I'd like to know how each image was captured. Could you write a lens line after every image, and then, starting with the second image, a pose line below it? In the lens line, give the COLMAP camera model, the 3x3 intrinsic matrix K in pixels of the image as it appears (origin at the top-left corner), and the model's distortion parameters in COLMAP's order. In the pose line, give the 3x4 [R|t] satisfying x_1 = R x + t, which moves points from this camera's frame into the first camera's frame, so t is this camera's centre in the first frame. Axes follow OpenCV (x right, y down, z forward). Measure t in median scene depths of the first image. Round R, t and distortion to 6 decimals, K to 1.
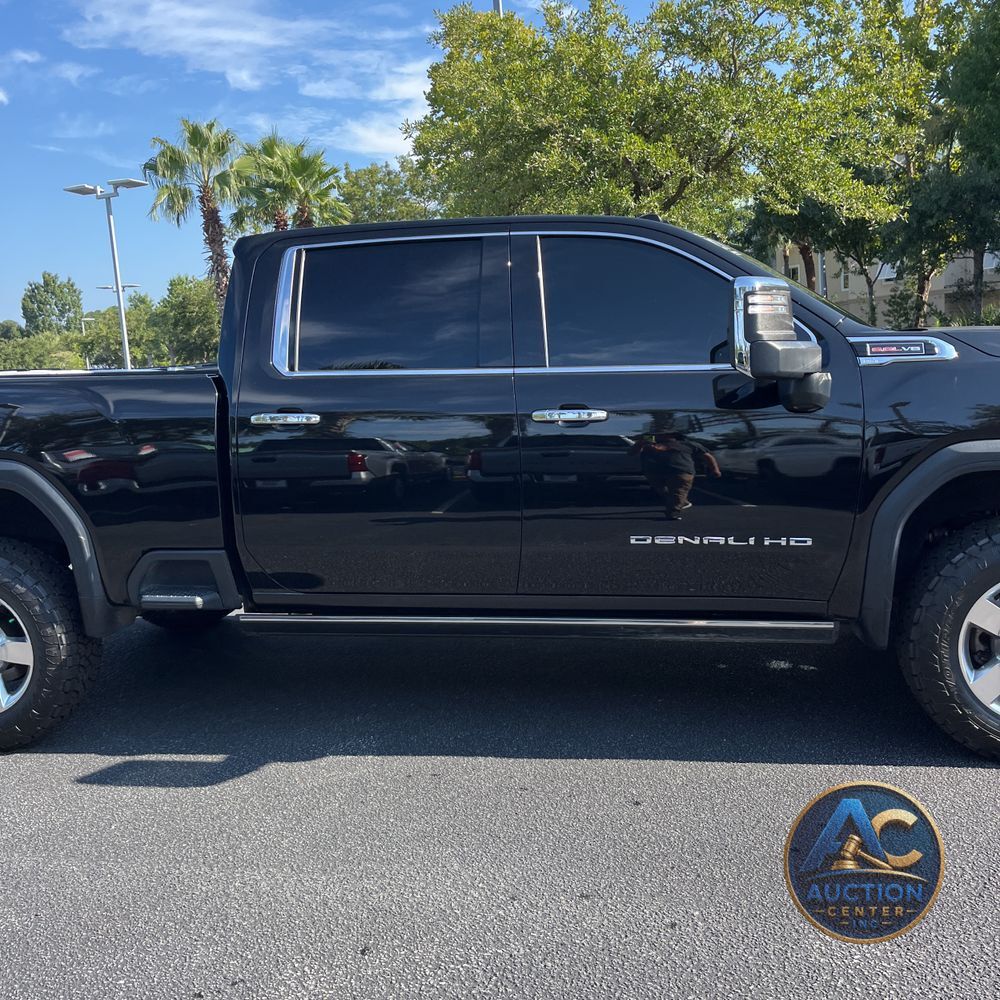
lens RADIAL K [[1028.7, 0, 510.6], [0, 1028.7, 512.2], [0, 0, 1]] dist [0.027448, 0.011559]
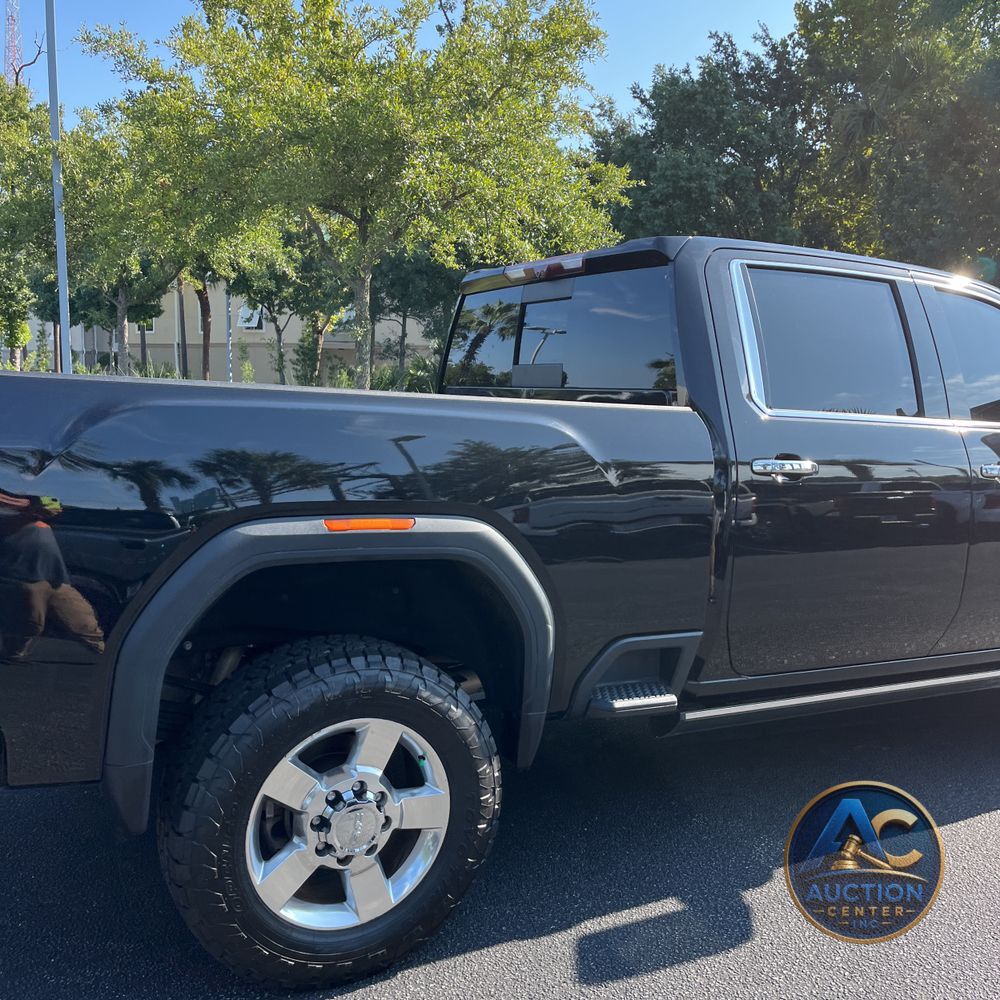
lens RADIAL K [[1027.1, 0, 498.8], [0, 1027.1, 534.6], [0, 0, 1]] dist [0.007927, 0.018702]
pose [[0.776623, -0.011494, 0.629861, -0.119819], [0.022556, 0.999700, -0.009569, -0.004170], [-0.629562, 0.021639, 0.776649, 0.067533]]
